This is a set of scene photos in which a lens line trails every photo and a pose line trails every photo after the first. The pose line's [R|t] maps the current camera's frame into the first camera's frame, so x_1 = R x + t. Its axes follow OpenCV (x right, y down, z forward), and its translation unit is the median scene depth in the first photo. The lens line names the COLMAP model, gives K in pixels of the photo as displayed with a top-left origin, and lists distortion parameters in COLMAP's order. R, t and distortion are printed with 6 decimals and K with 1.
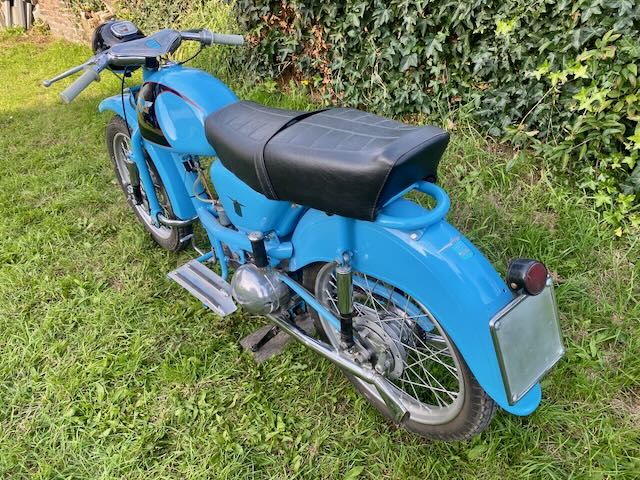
lens RADIAL K [[488.5, 0, 313.1], [0, 488.5, 239.2], [0, 0, 1]] dist [0.019783, -0.013453]
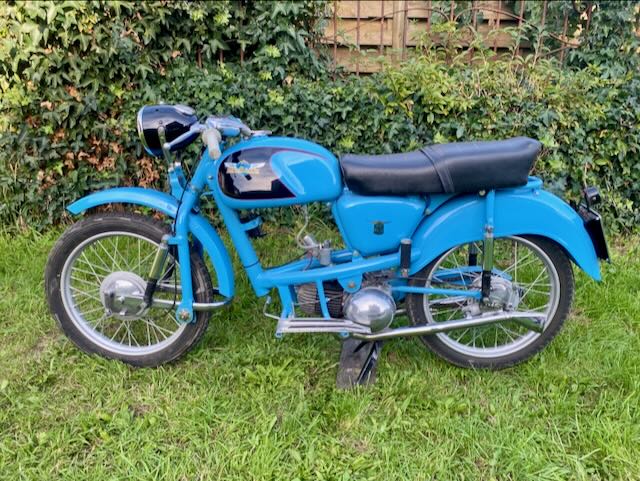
lens RADIAL K [[525.7, 0, 344.4], [0, 525.7, 250.6], [0, 0, 1]] dist [0.038264, -0.028874]
pose [[0.678866, -0.122159, 0.724030, -0.691538], [0.361468, 0.913902, -0.184725, 0.120155], [-0.639126, 0.387117, 0.664573, 0.104496]]
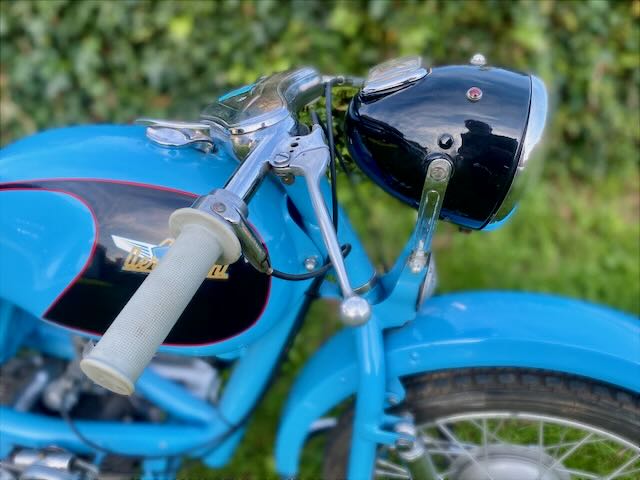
lens RADIAL K [[488.5, 0, 323.5], [0, 488.5, 239.5], [0, 0, 1]] dist [0.019783, -0.013453]
pose [[0.727003, -0.312257, 0.611525, -0.043286], [0.336367, 0.938388, 0.079275, -0.075181], [-0.598602, 0.148064, 0.787244, 0.241846]]
